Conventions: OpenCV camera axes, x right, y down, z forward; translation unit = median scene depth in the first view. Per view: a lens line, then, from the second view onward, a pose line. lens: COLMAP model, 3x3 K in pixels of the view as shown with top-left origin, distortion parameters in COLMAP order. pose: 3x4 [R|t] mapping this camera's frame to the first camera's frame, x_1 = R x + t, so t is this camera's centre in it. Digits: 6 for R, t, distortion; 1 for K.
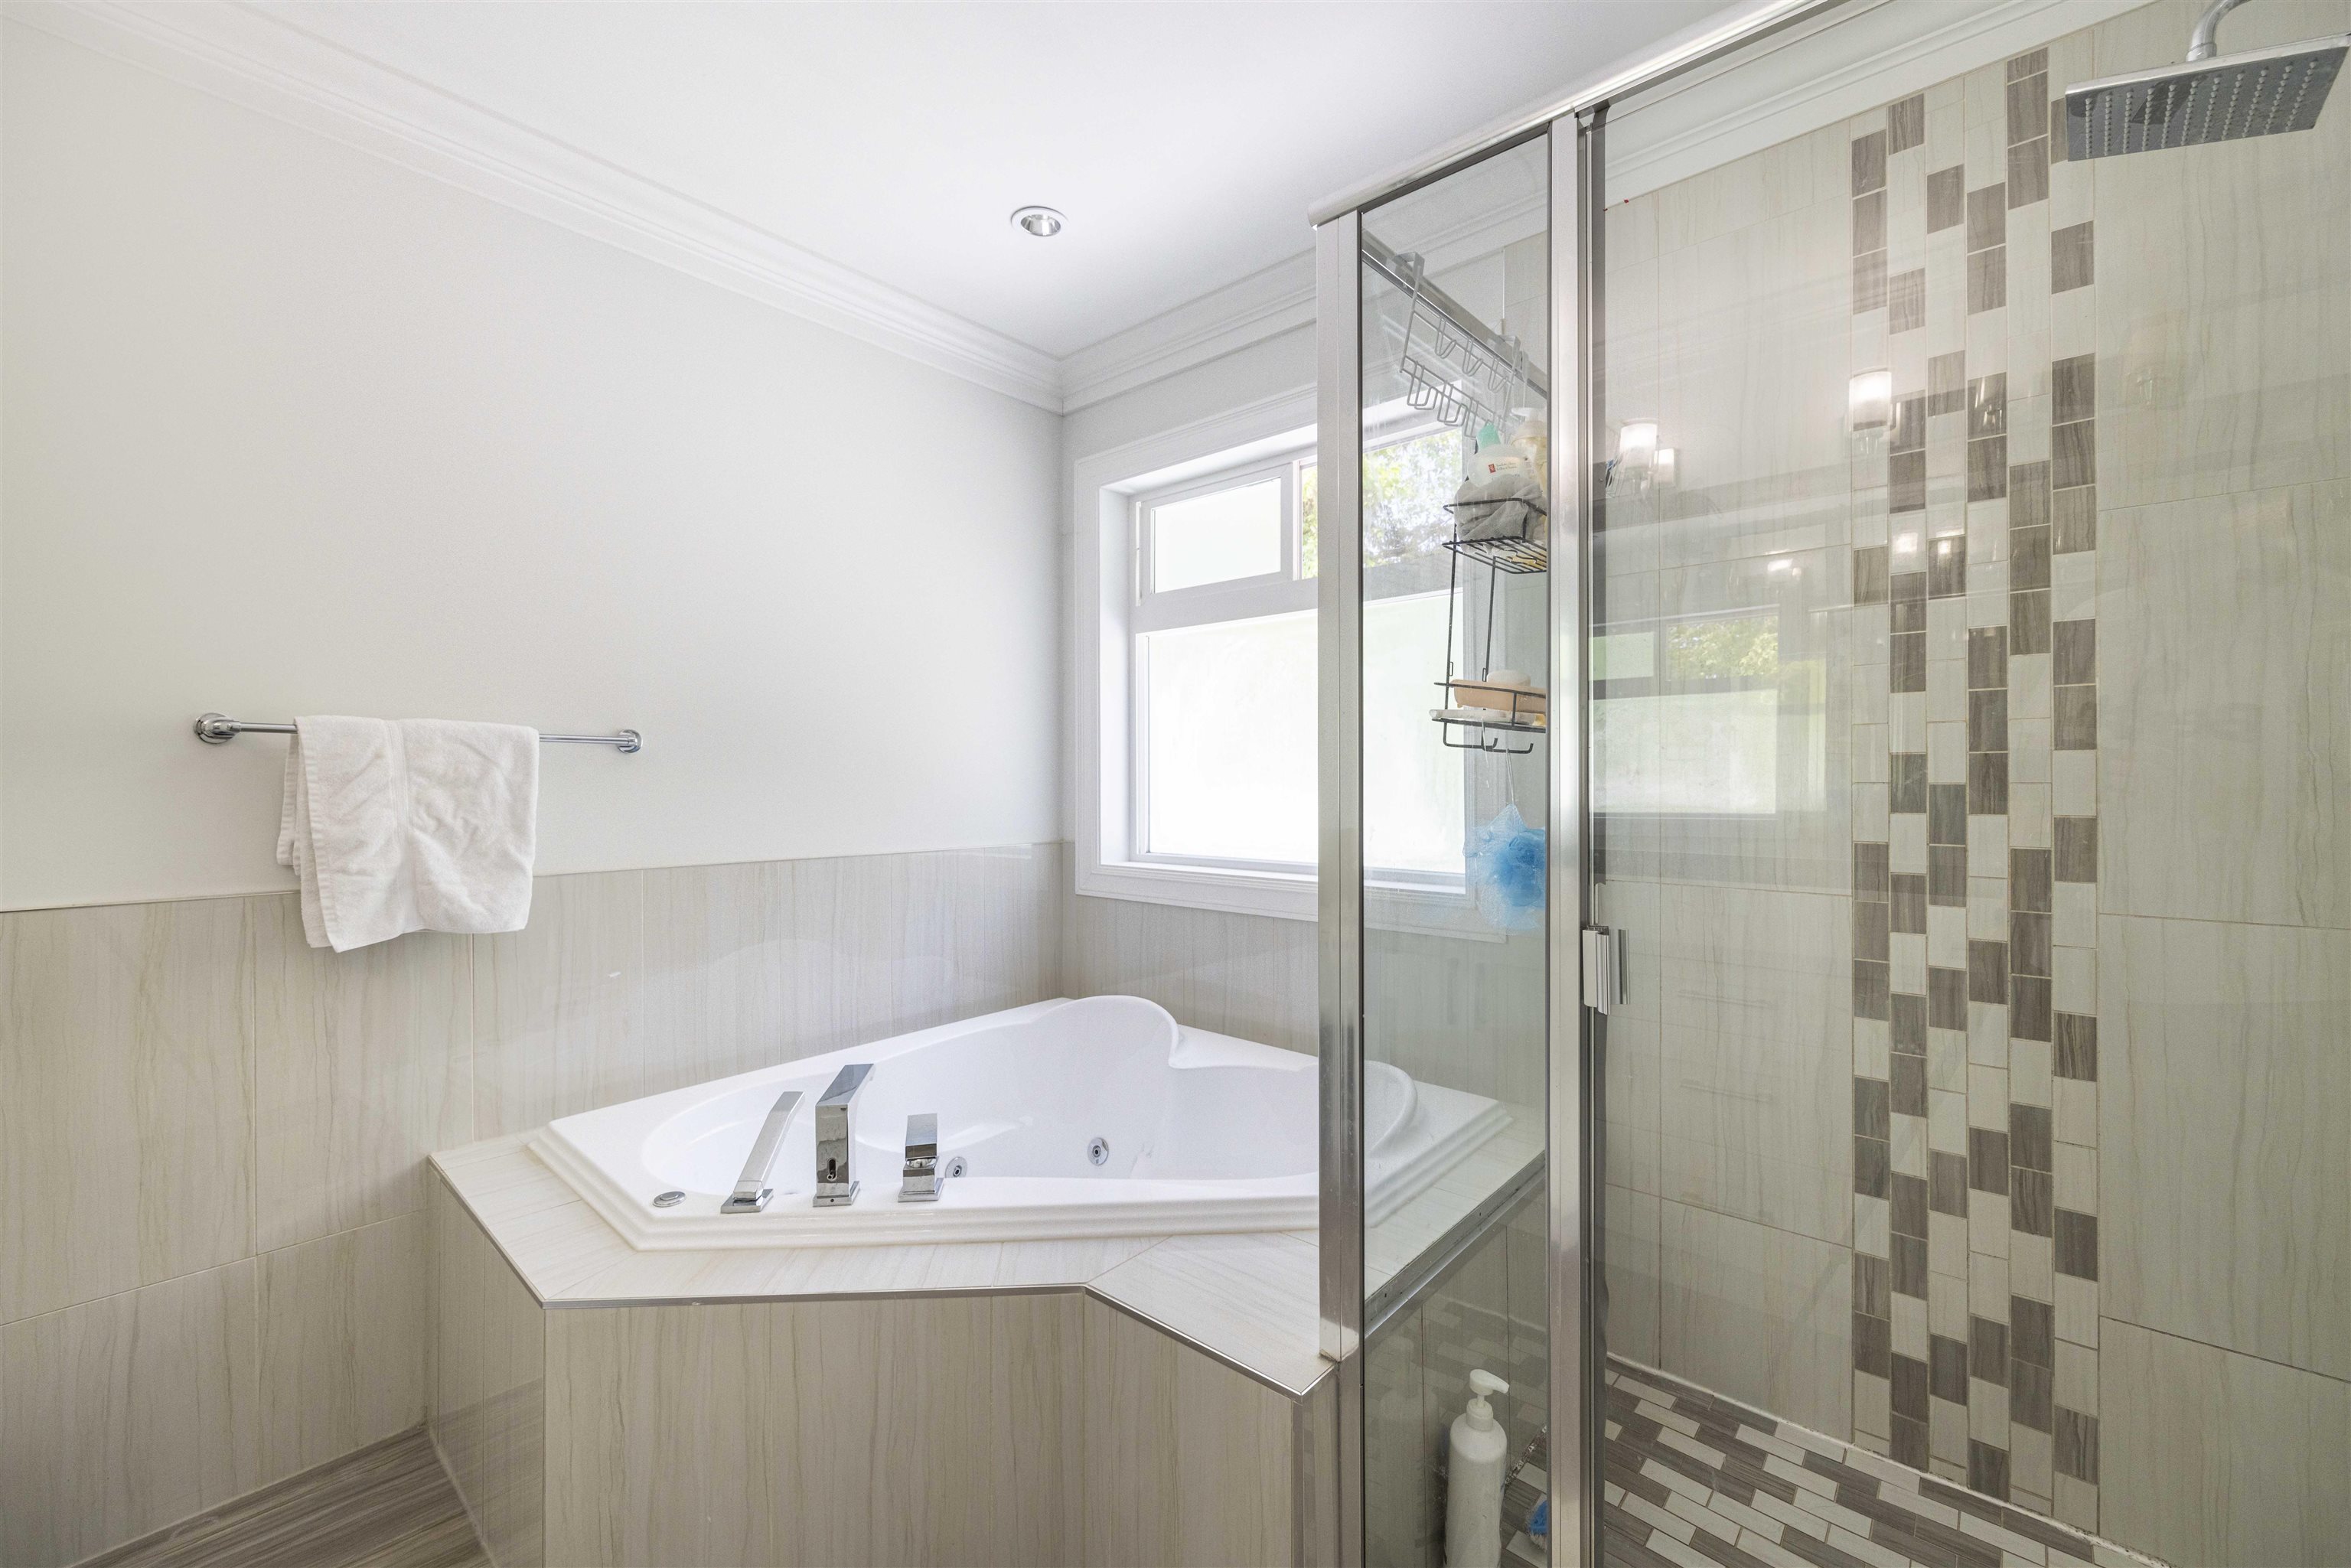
lens RADIAL K [[943.5, 0, 1177.2], [0, 943.5, 777.7], [0, 0, 1]] dist [-0.002787, -0.000419]
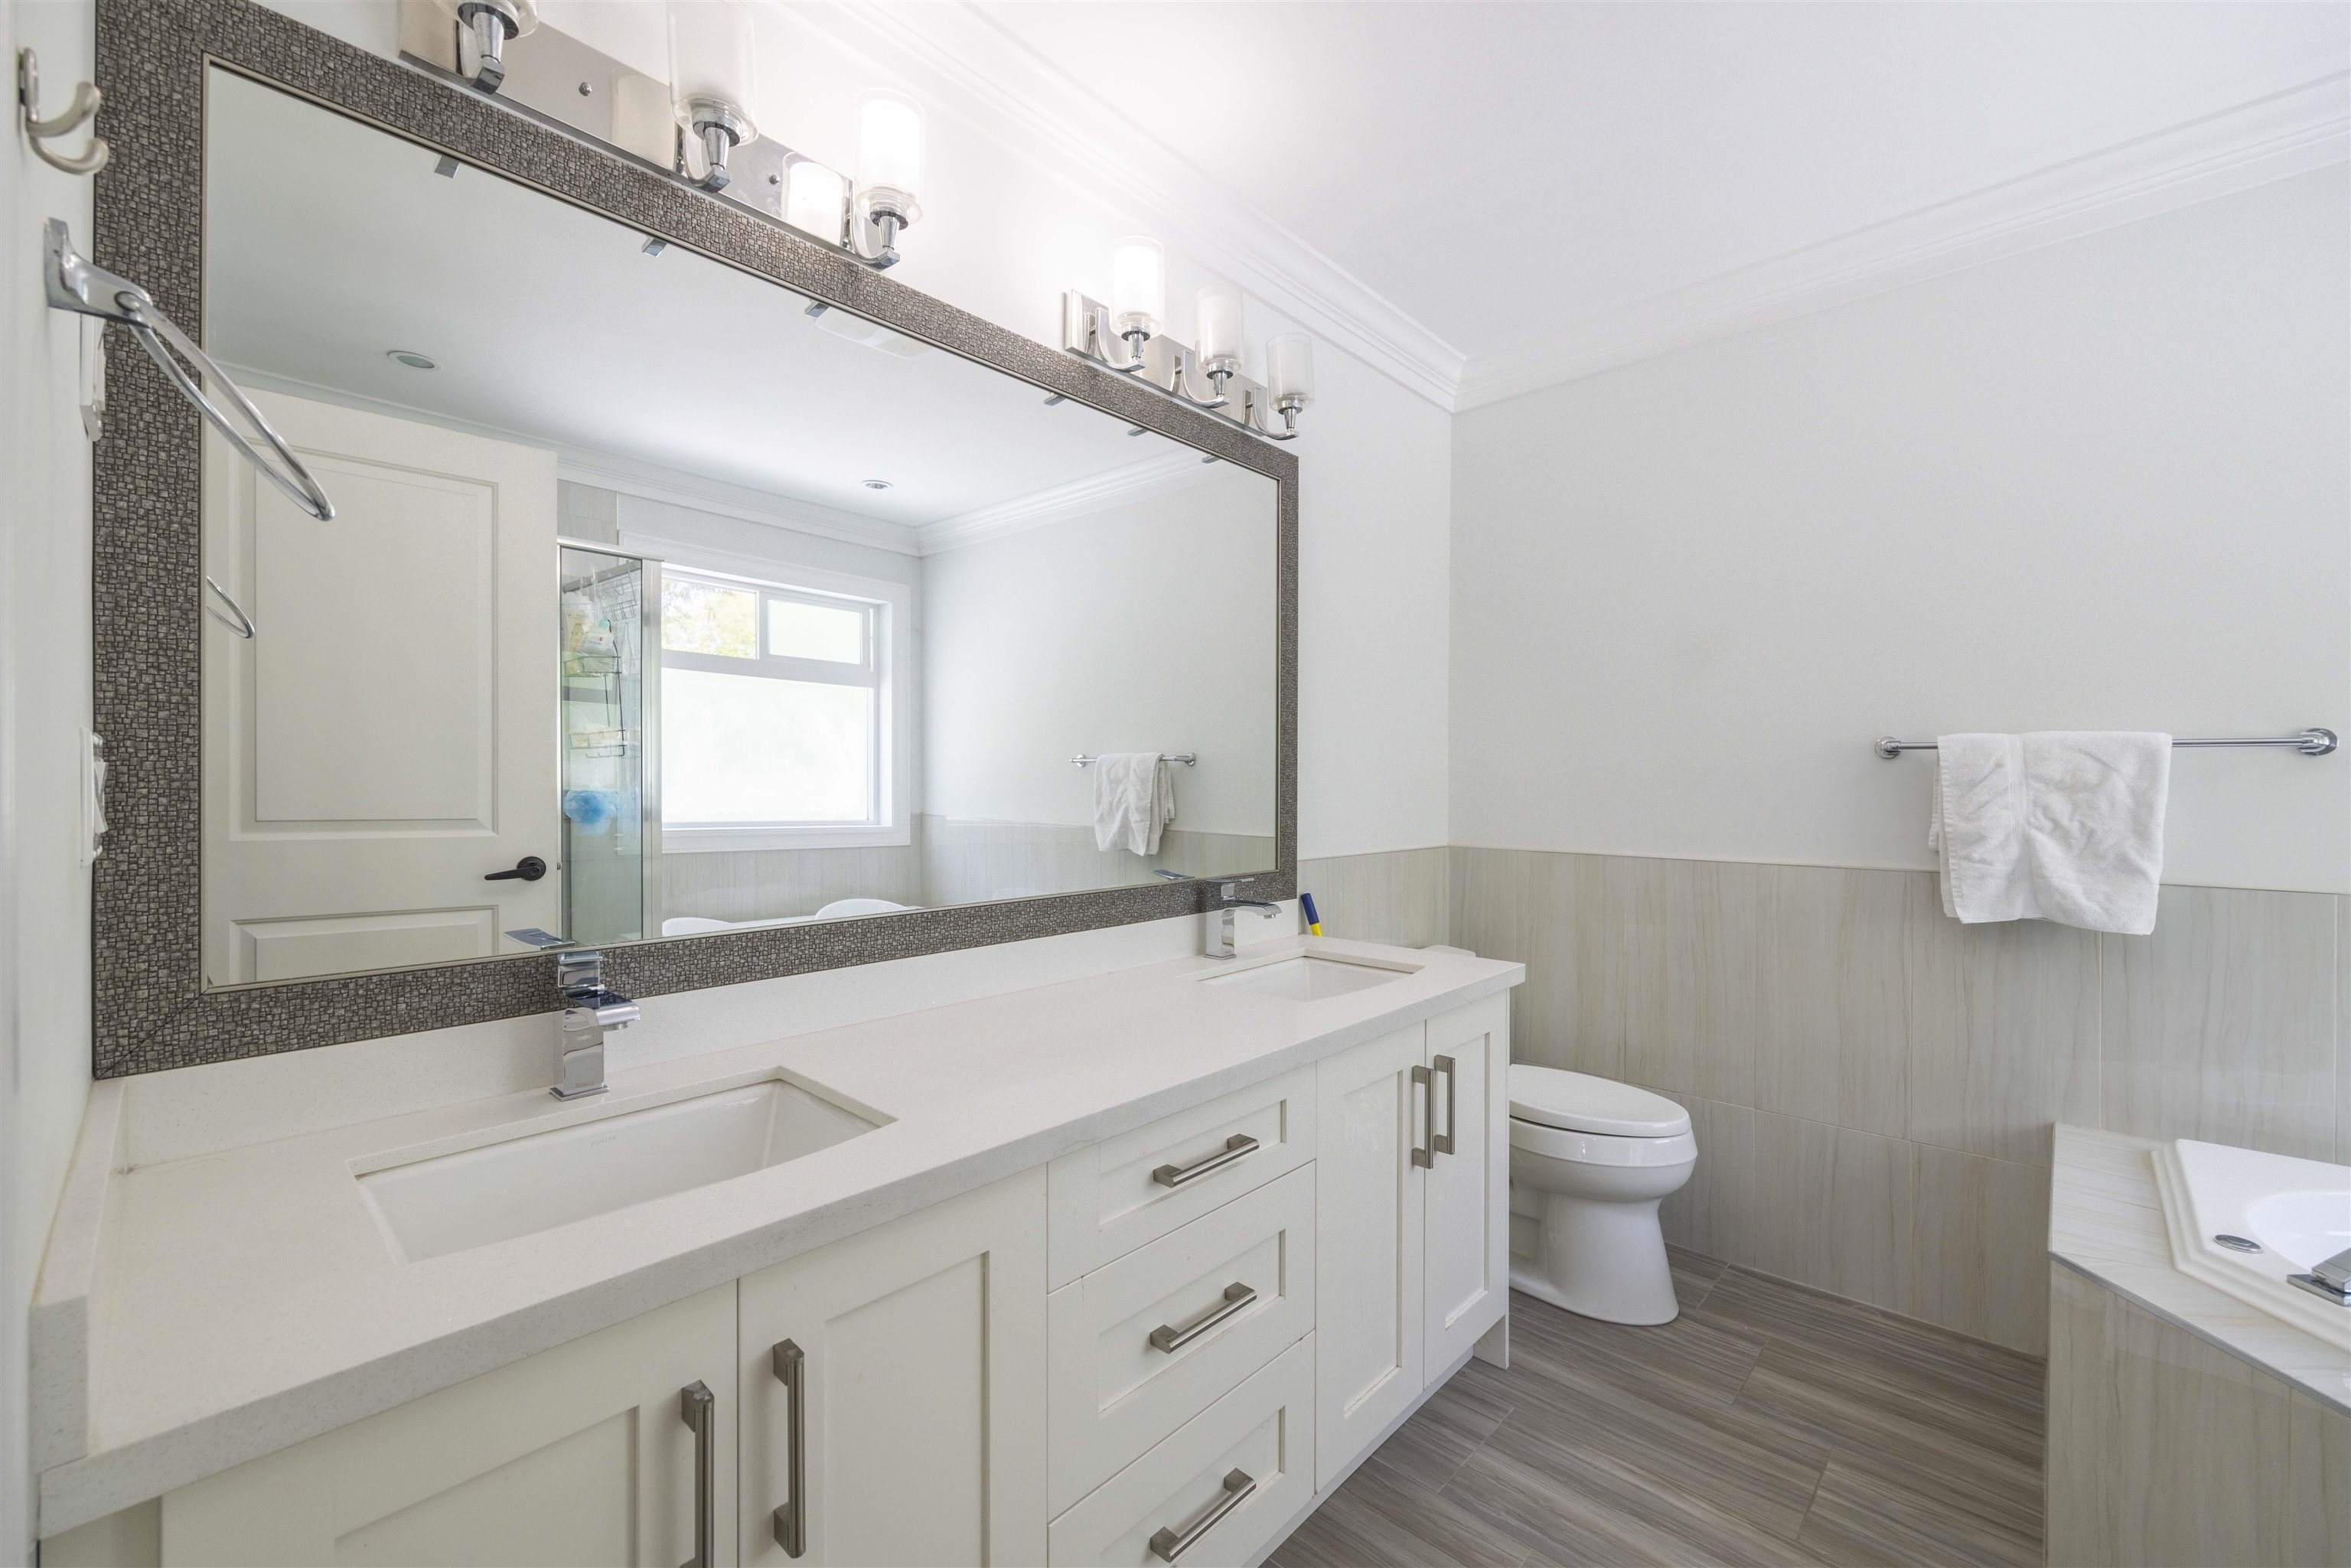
lens RADIAL K [[943.5, 0, 1179.8], [0, 943.5, 784.8], [0, 0, 1]] dist [-0.002787, -0.000419]
pose [[-0.028100, 0.001968, -0.999603, 0.361180], [-0.004626, 0.999987, 0.002098, 0.003840], [0.999594, 0.004683, -0.028091, -0.003406]]
